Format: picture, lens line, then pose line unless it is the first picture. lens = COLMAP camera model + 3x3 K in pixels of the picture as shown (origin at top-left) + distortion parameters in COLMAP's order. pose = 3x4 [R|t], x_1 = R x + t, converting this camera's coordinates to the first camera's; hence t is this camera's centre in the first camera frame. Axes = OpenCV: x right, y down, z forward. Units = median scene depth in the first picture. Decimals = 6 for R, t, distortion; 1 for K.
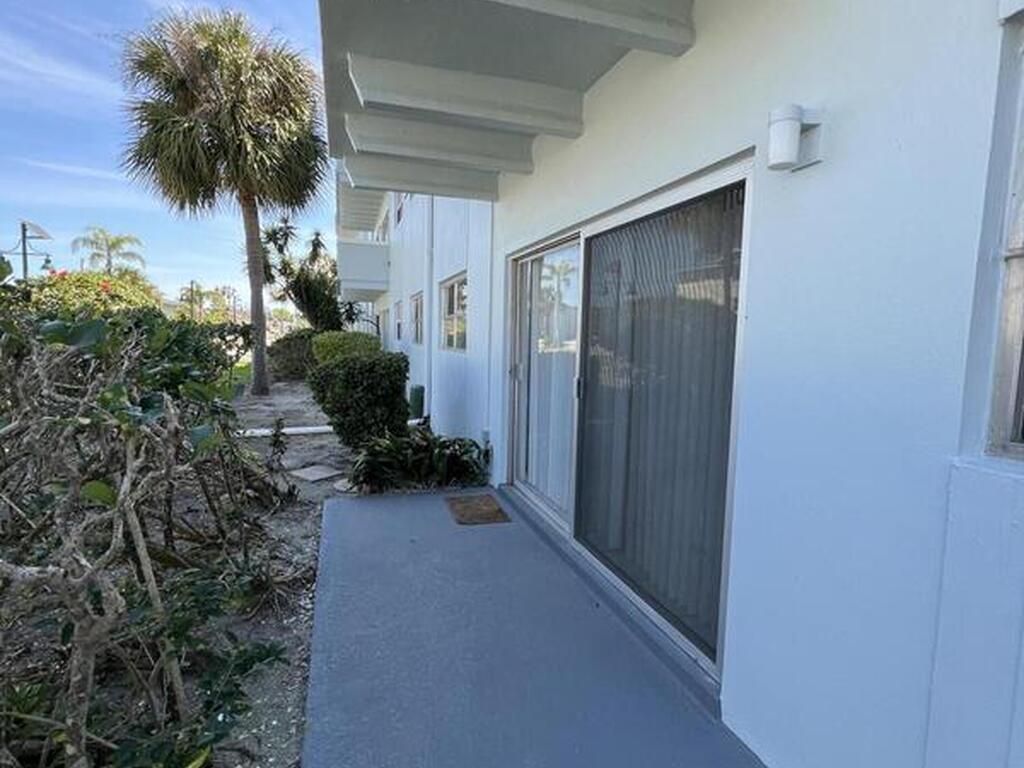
lens RADIAL K [[543.6, 0, 508.2], [0, 543.6, 383.6], [0, 0, 1]] dist [-0.003467, -0.000016]
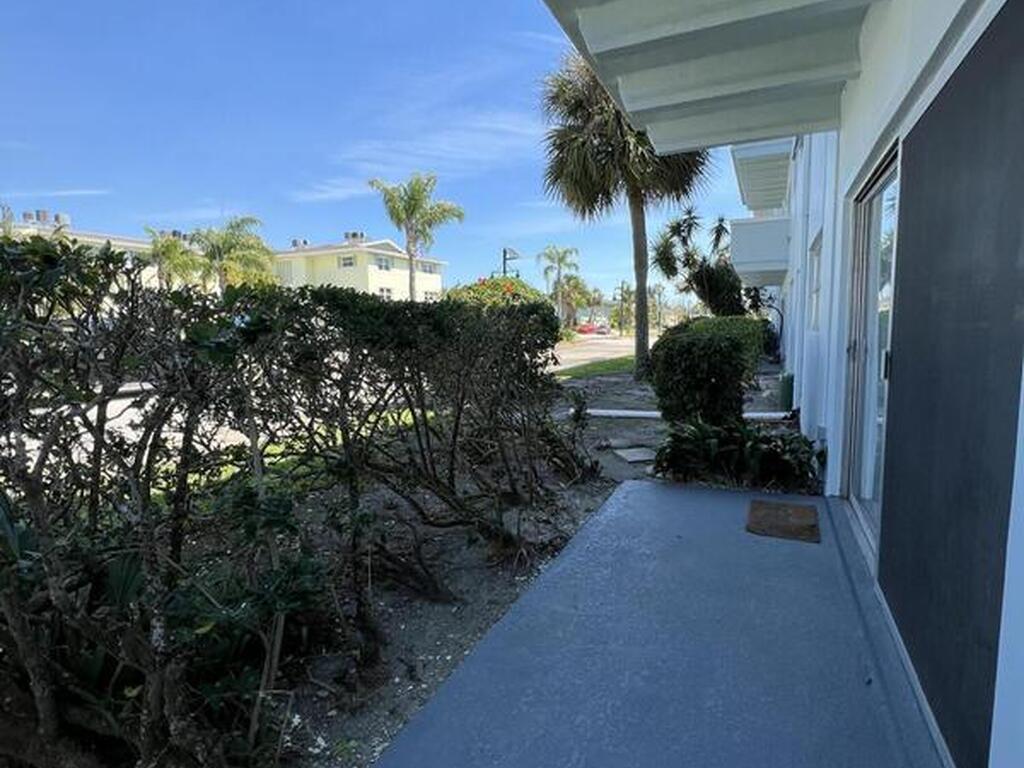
lens RADIAL K [[543.6, 0, 508.2], [0, 543.6, 383.6], [0, 0, 1]] dist [-0.003467, -0.000016]
pose [[0.737489, 0.035101, -0.674446, 0.090710], [-0.025662, 0.999384, 0.023952, 0.010361], [0.674872, -0.000357, 0.737935, 0.065562]]
